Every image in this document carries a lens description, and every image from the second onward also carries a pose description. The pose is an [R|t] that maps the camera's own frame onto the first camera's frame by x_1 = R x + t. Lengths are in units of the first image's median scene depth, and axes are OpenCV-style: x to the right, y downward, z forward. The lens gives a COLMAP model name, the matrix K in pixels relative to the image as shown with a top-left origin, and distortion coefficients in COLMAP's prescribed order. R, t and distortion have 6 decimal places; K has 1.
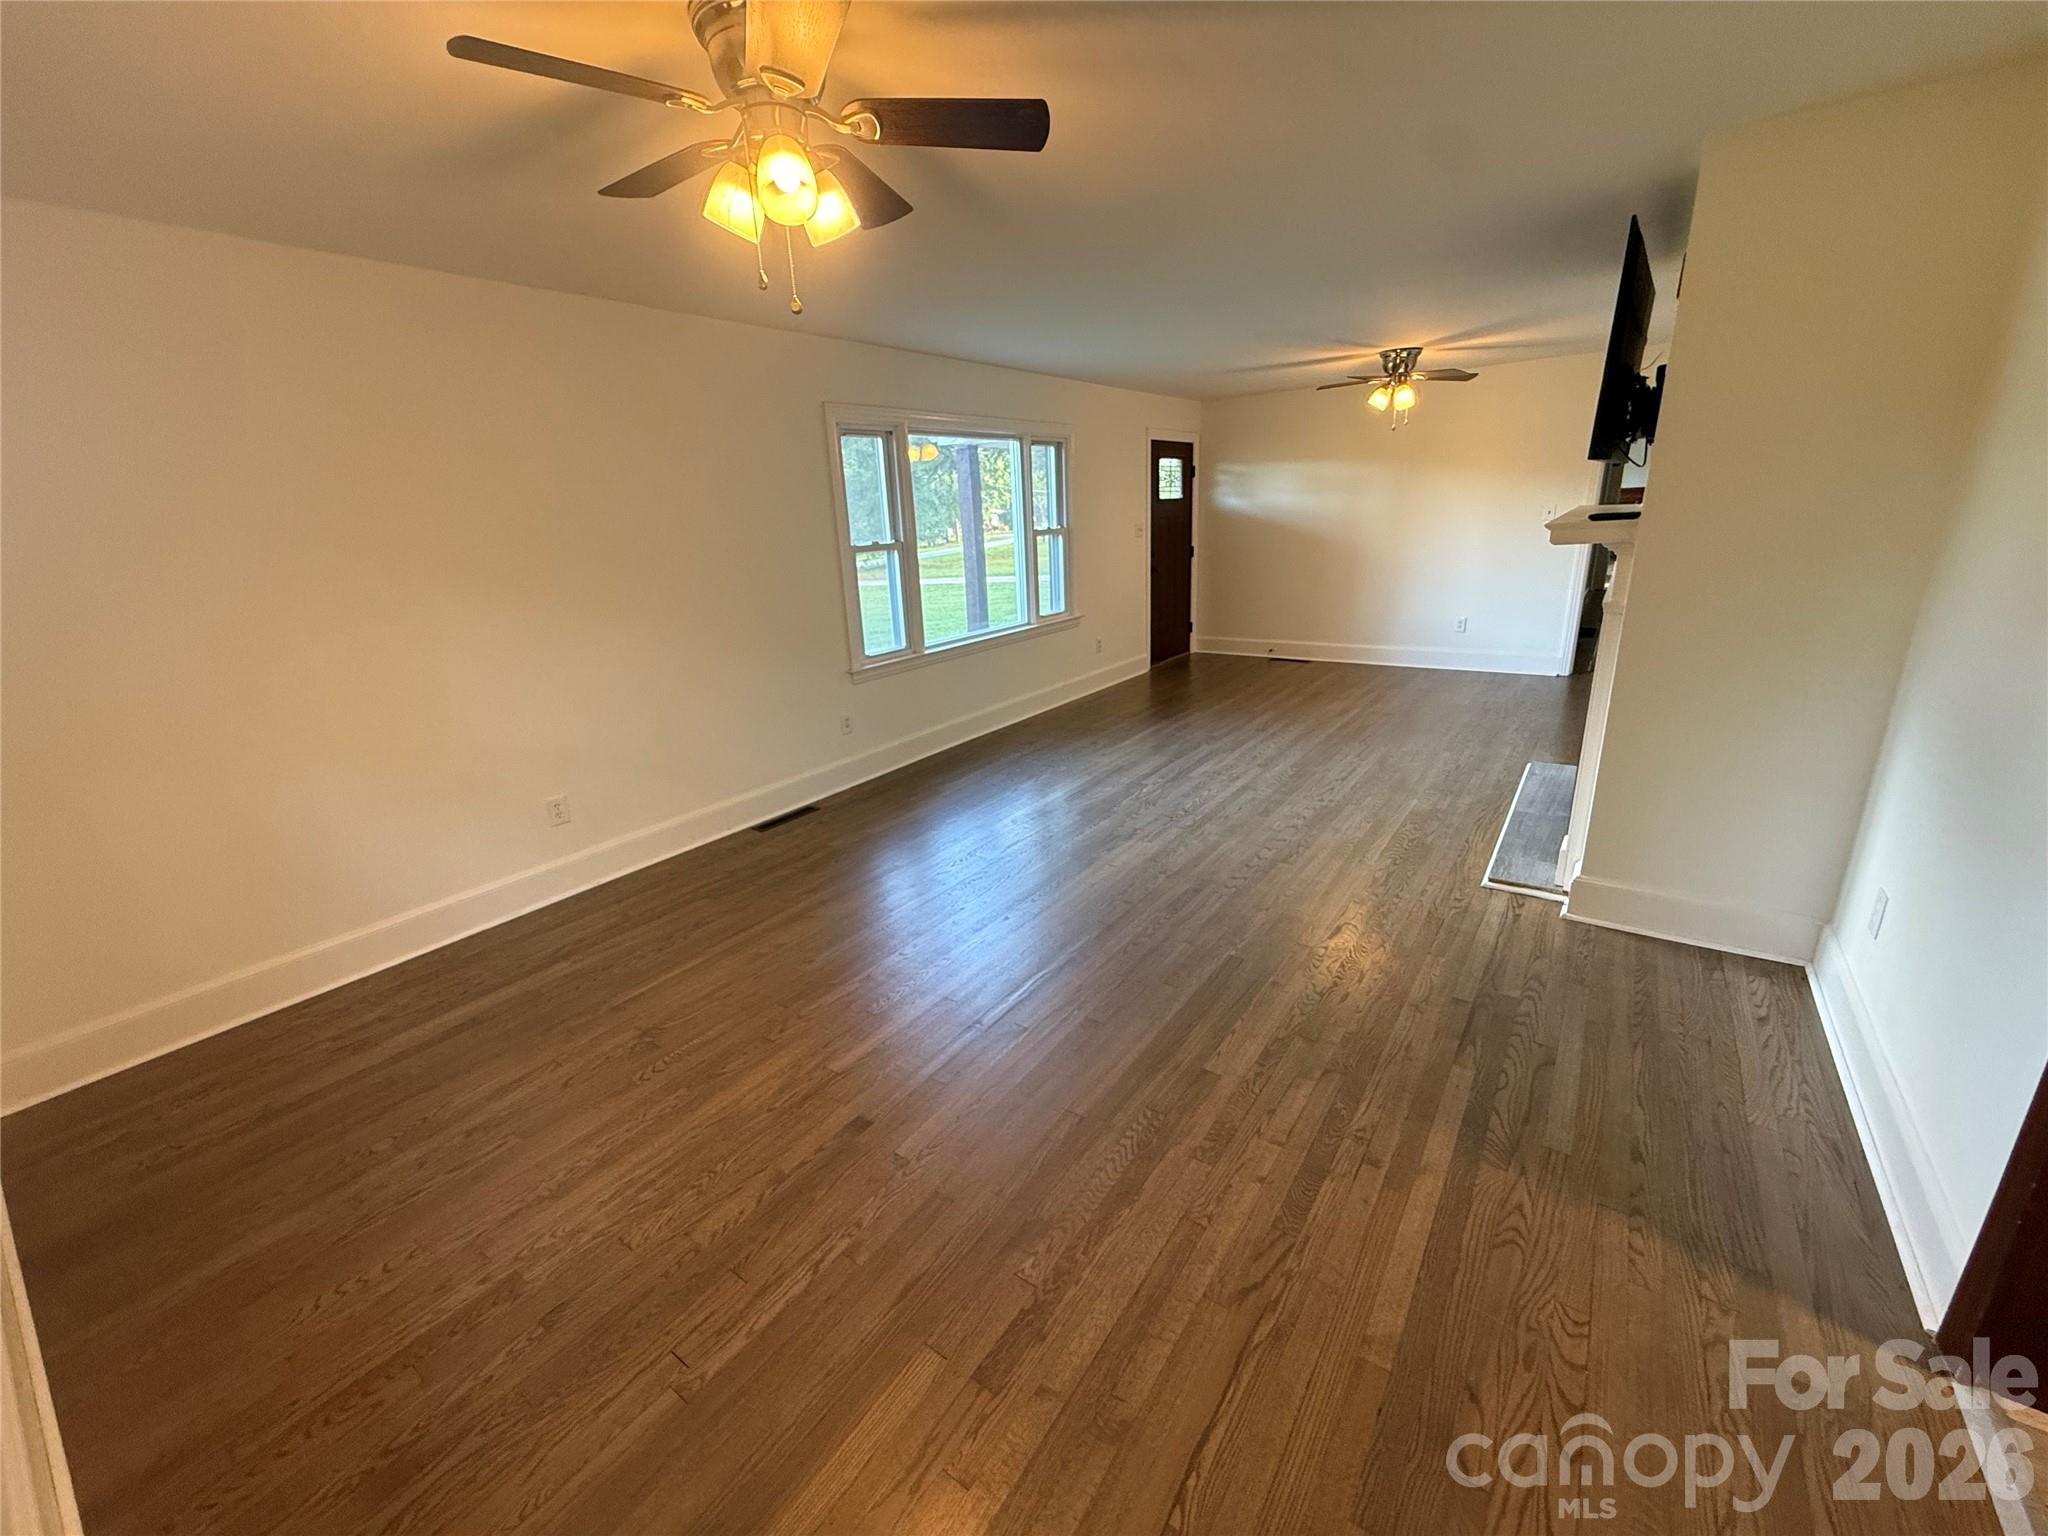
lens RADIAL K [[819.6, 0, 1024.5], [0, 819.6, 779.1], [0, 0, 1]] dist [0.001064, 0.000116]
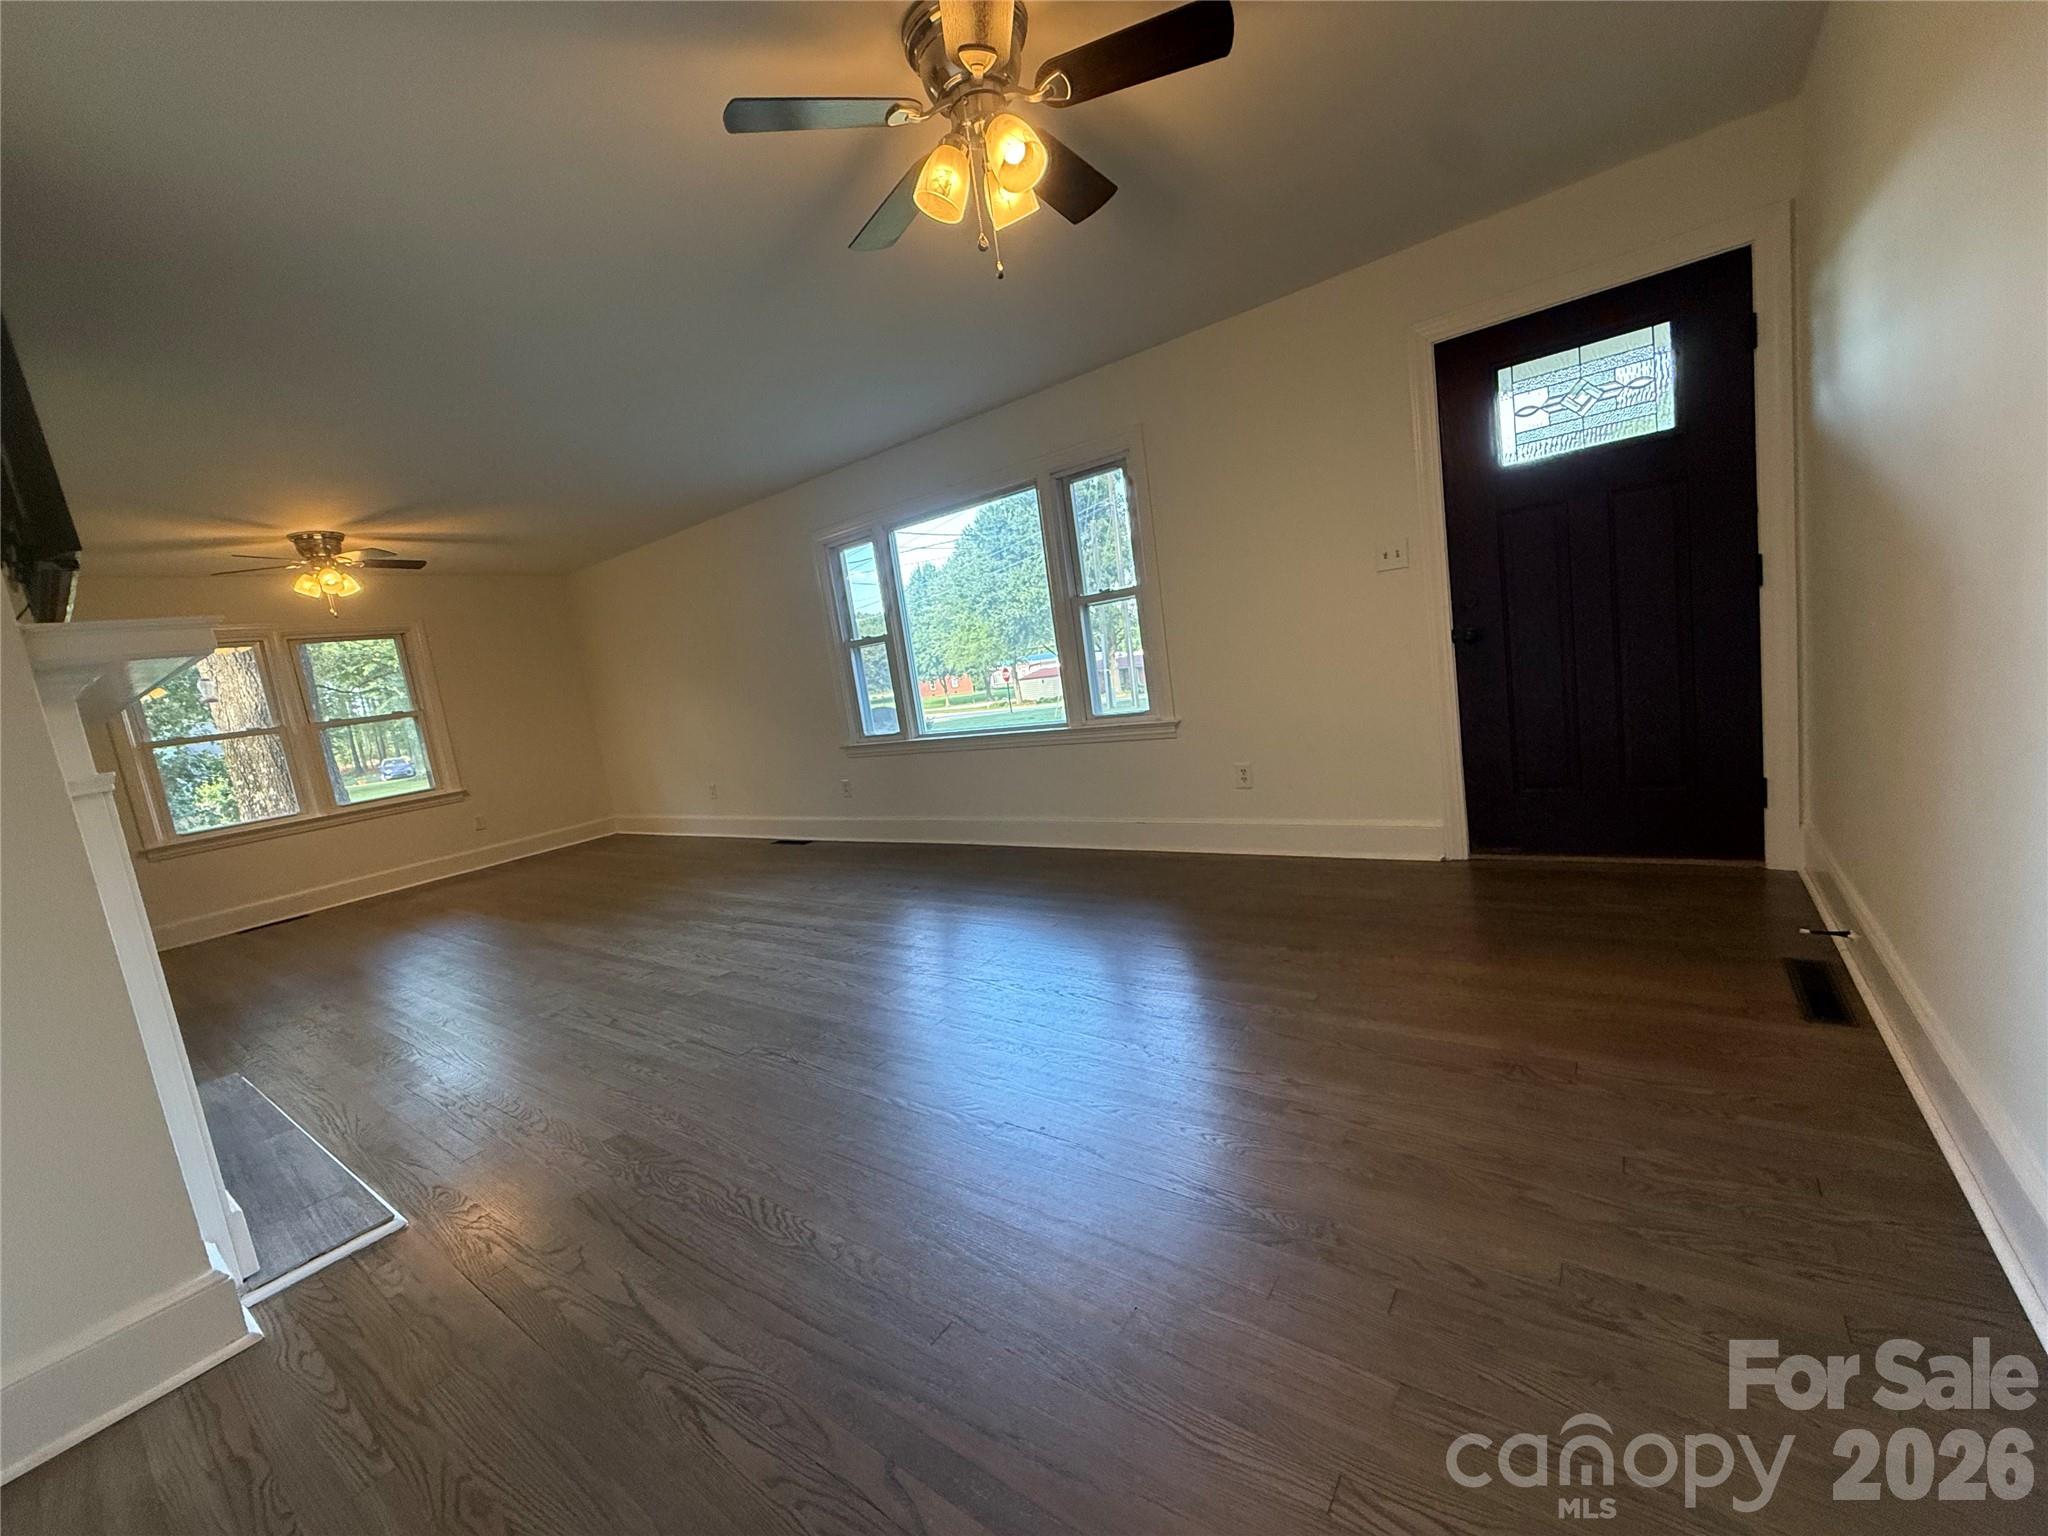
lens RADIAL K [[819.6, 0, 1018.9], [0, 819.6, 762.3], [0, 0, 1]] dist [0.001064, 0.000116]
pose [[-0.017245, 0.177732, -0.983928, 0.926105], [-0.172032, 0.968871, 0.178027, -0.351189], [0.984940, 0.172337, 0.013867, 1.193464]]
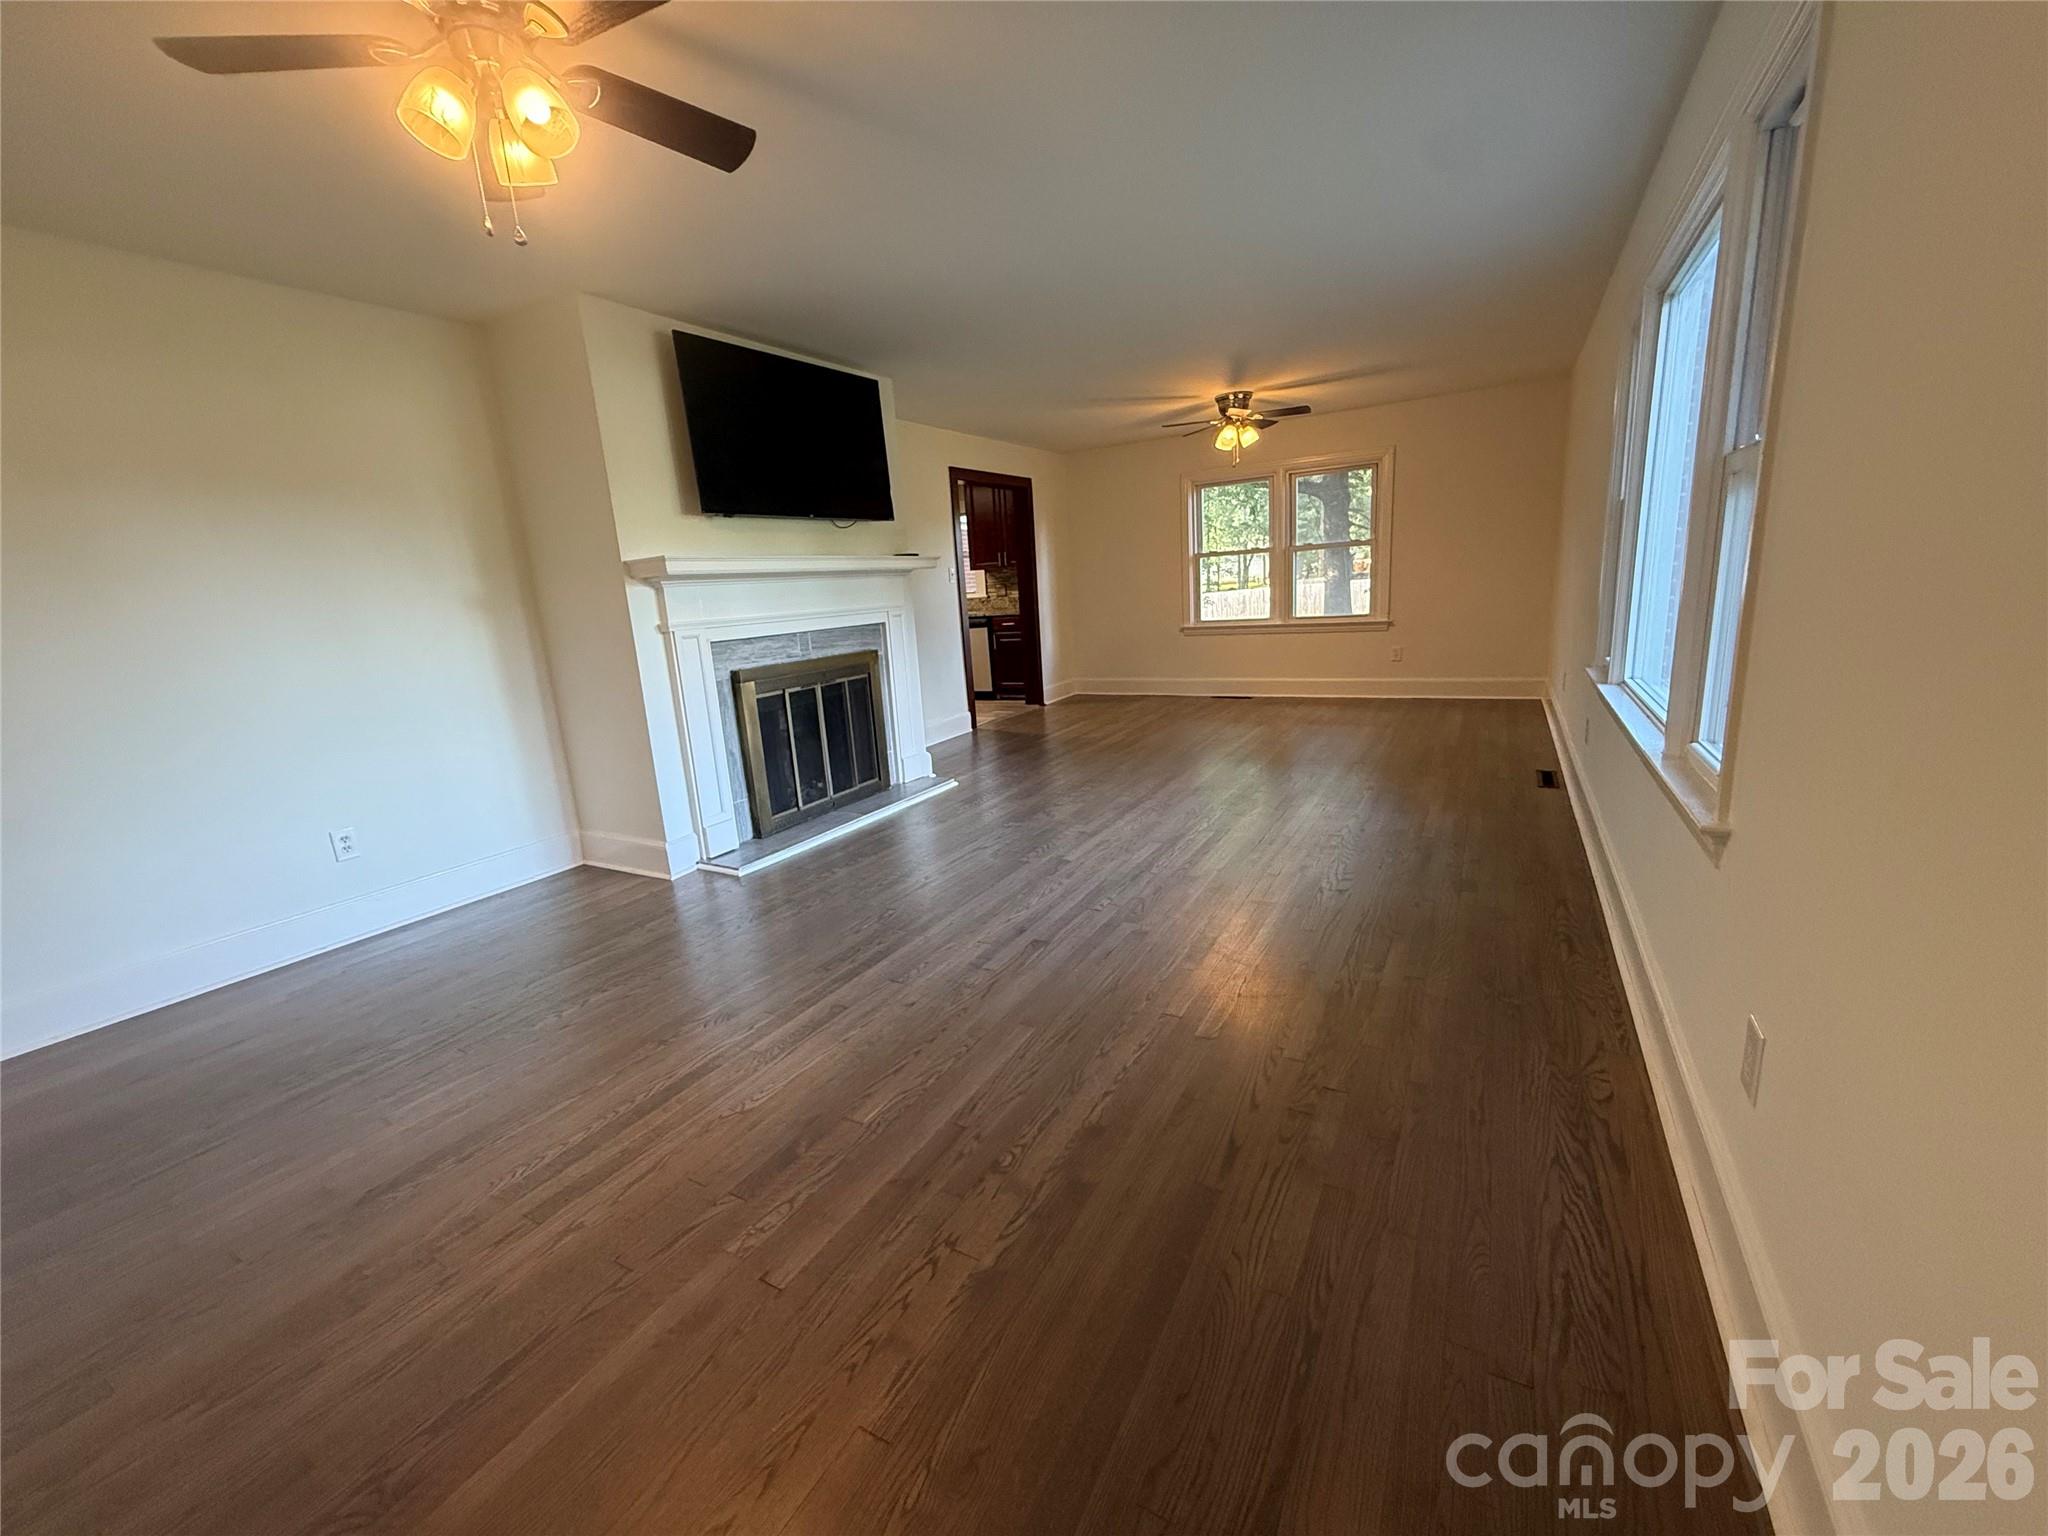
lens RADIAL K [[819.6, 0, 1020.3], [0, 819.6, 765.8], [0, 0, 1]] dist [0.001064, 0.000116]
pose [[-0.989046, 0.128250, -0.073069, 0.370786], [0.072383, 0.852837, 0.517136, -0.473680], [0.128639, 0.506182, -0.852779, 1.575081]]
